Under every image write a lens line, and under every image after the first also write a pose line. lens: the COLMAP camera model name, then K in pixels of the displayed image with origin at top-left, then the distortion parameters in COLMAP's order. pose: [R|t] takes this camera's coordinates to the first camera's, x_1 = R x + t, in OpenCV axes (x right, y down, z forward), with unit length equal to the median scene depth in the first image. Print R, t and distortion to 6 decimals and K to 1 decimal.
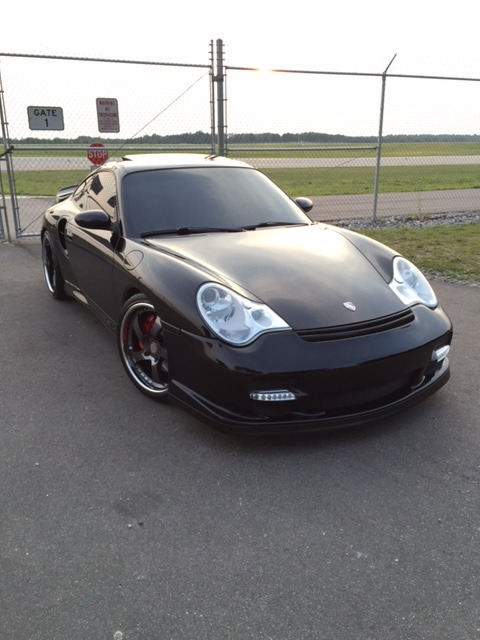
lens RADIAL K [[542.6, 0, 240.0], [0, 542.6, 320.0], [0, 0, 1]] dist [0.084205, -0.114045]
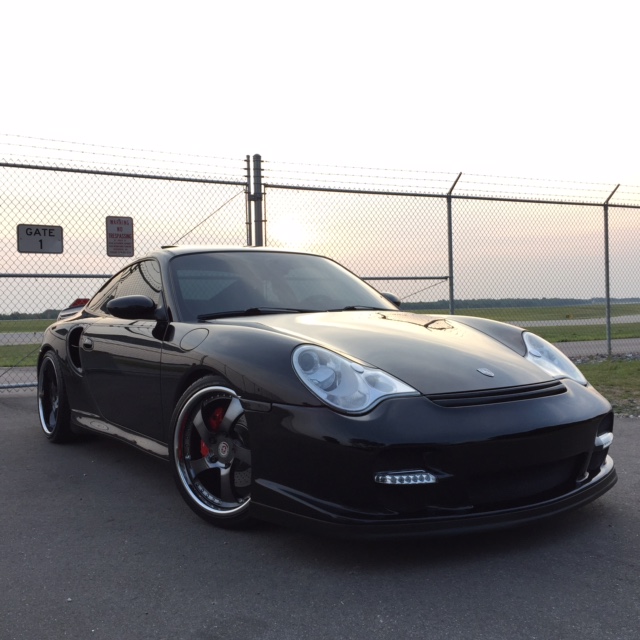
lens RADIAL K [[724.2, 0, 320.0], [0, 724.2, 320.0], [0, 0, 1]] dist [0.091230, -0.125436]
pose [[0.995940, -0.018180, 0.088161, -0.108558], [0.043804, 0.953493, -0.298215, 0.176264], [-0.078639, 0.300866, 0.950419, 0.004955]]
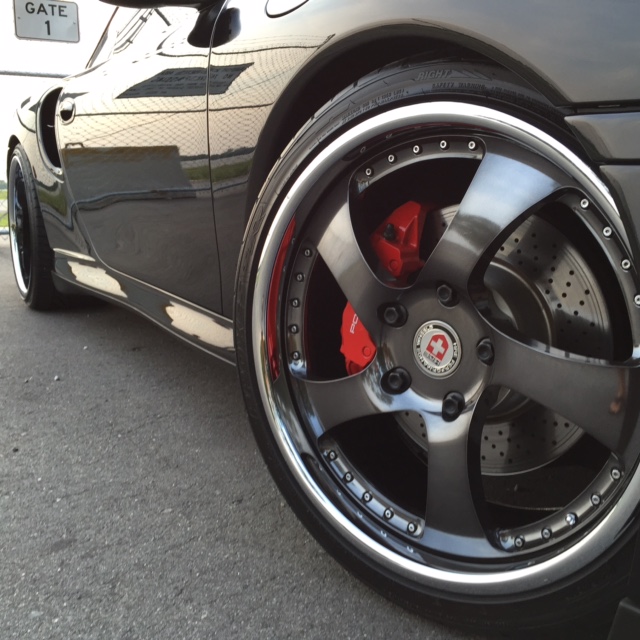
lens RADIAL K [[716.9, 0, 368.1], [0, 716.9, 319.6], [0, 0, 1]] dist [0.014902, -0.010059]
pose [[0.997652, -0.006324, 0.068200, -0.194045], [0.015533, 0.990674, -0.135362, 0.073085], [-0.066708, 0.136104, 0.988446, 0.714889]]
